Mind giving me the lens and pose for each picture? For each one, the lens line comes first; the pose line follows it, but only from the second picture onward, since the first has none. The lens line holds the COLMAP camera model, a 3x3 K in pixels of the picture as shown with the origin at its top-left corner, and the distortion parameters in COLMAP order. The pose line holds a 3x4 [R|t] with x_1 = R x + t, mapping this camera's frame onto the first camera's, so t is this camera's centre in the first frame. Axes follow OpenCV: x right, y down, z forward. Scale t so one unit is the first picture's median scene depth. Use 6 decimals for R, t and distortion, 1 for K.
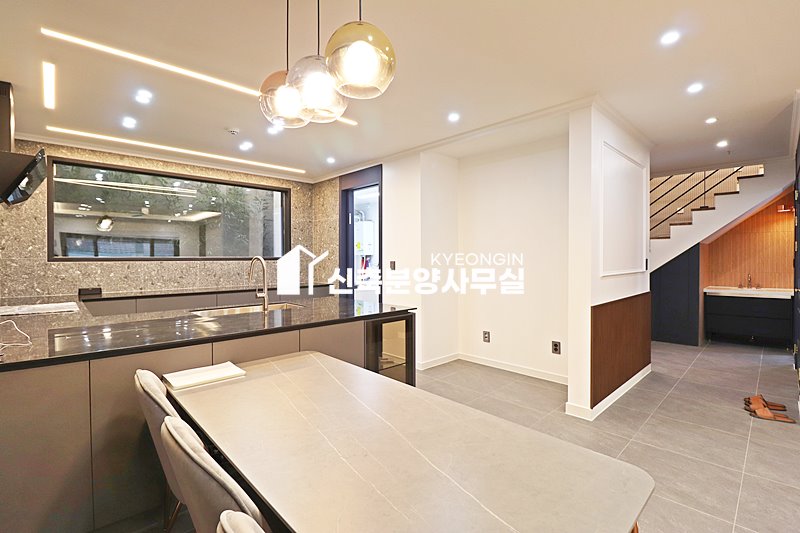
lens RADIAL K [[369.1, 0, 399.9], [0, 369.1, 262.1], [0, 0, 1]] dist [-0.003400, -0.011148]
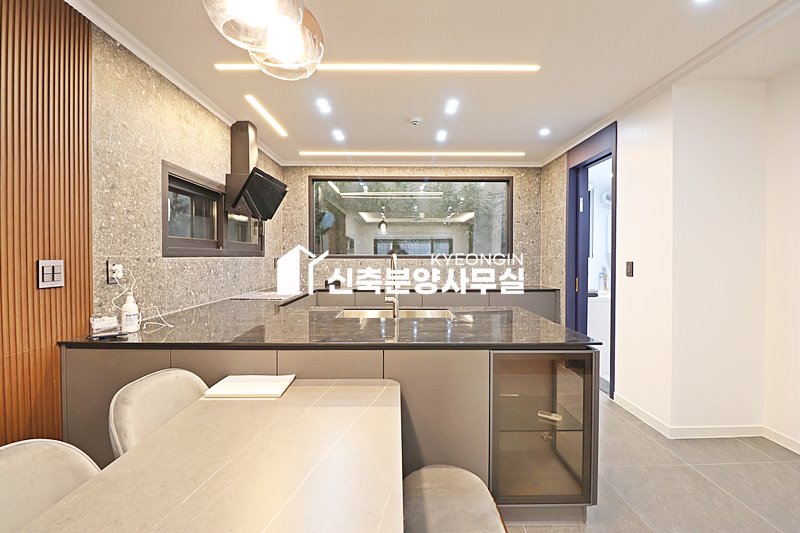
lens RADIAL K [[369.1, 0, 401.0], [0, 369.1, 261.9], [0, 0, 1]] dist [-0.003400, -0.011148]
pose [[0.730152, 0.014552, -0.683130, 0.114692], [-0.011183, 0.999894, 0.009347, -0.003147], [0.683193, 0.000815, 0.730237, 0.194026]]
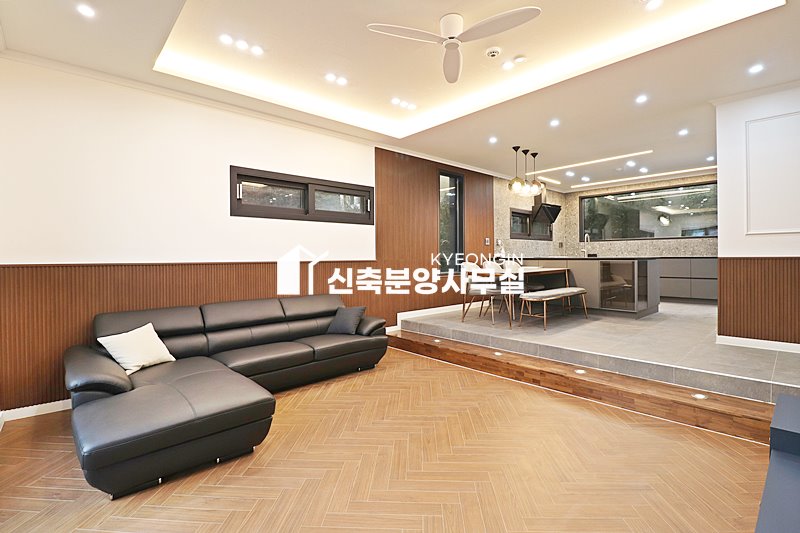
lens RADIAL K [[369.1, 0, 395.5], [0, 369.1, 259.3], [0, 0, 1]] dist [-0.003400, -0.011148]
pose [[-0.031070, 0.008986, -0.999477, 1.009622], [-0.004890, 0.999946, 0.009143, 0.065886], [0.999505, 0.005172, -0.031024, -0.068340]]
